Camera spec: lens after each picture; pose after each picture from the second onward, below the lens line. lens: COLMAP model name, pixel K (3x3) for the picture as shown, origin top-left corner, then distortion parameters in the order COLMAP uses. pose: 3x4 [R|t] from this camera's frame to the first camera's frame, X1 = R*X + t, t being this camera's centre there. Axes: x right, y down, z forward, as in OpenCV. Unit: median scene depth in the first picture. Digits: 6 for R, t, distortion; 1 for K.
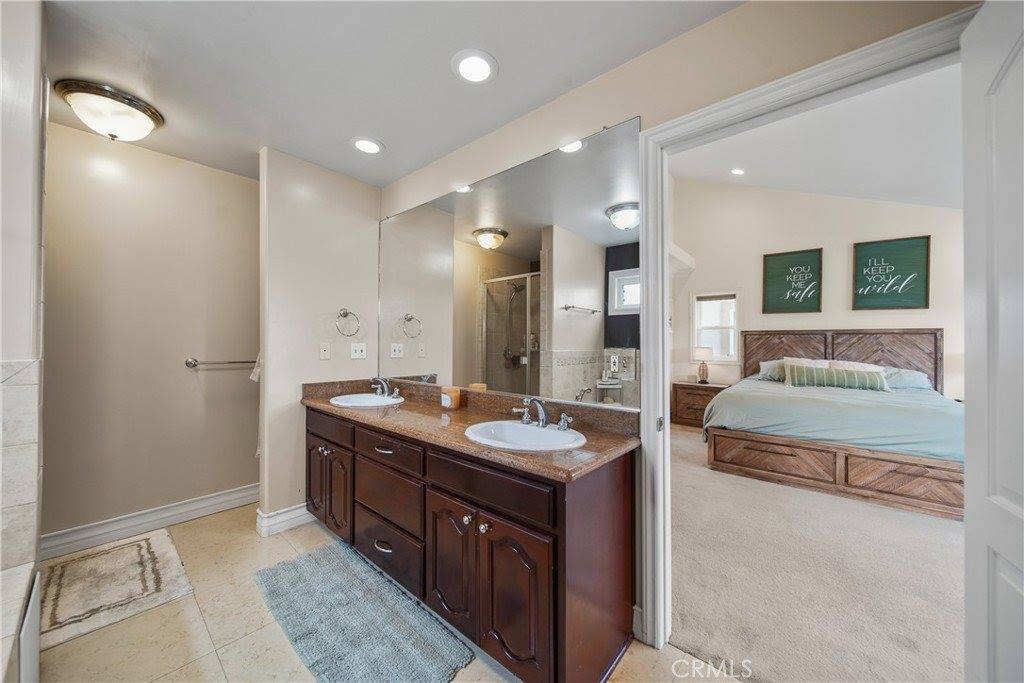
lens RADIAL K [[362.9, 0, 505.5], [0, 362.9, 341.4], [0, 0, 1]] dist [-0.001309, -0.000157]
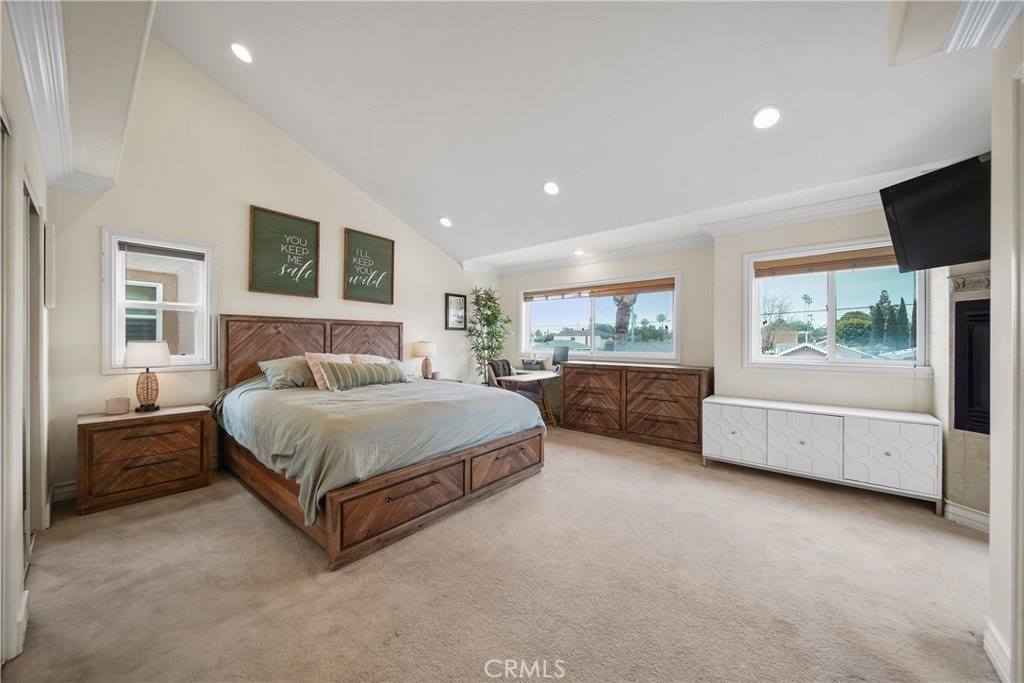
lens RADIAL K [[360.4, 0, 508.6], [0, 360.4, 338.2], [0, 0, 1]] dist [-0.000609, -0.000062]
pose [[-0.003029, -0.003591, 0.999989, 0.033925], [-0.007168, 0.999968, 0.003569, 0.008018], [-0.999970, -0.007157, -0.003054, 0.613168]]
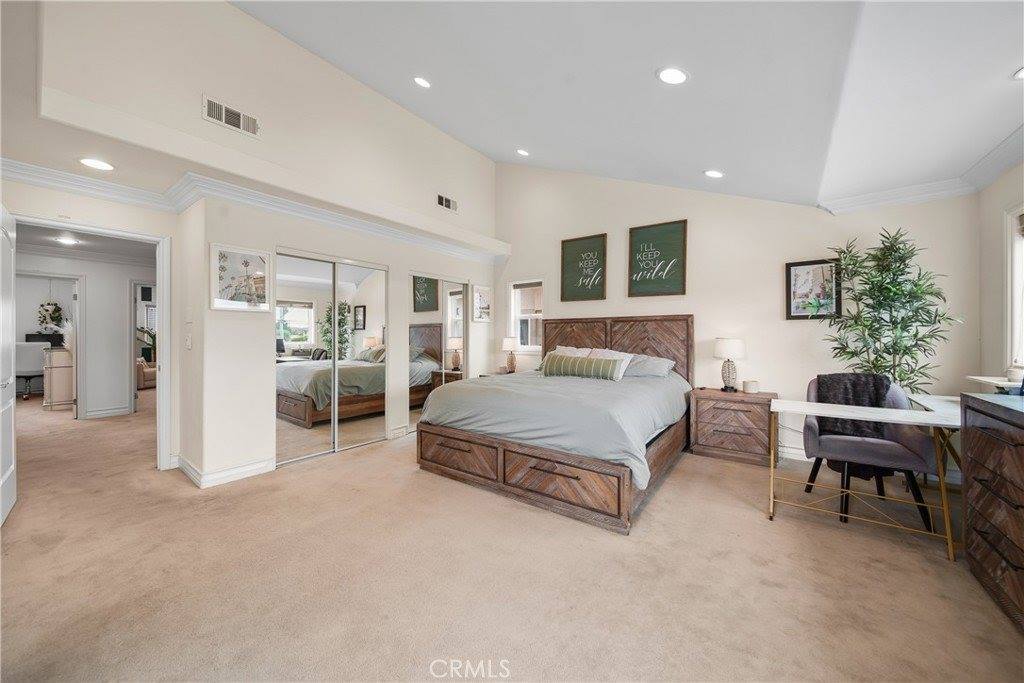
lens RADIAL K [[360.4, 0, 508.6], [0, 360.4, 338.2], [0, 0, 1]] dist [-0.000609, -0.000062]
pose [[0.997423, -0.008955, 0.071179, 0.596991], [0.008357, 0.999927, 0.008693, 0.014093], [-0.071252, -0.008075, 0.997426, 0.060532]]
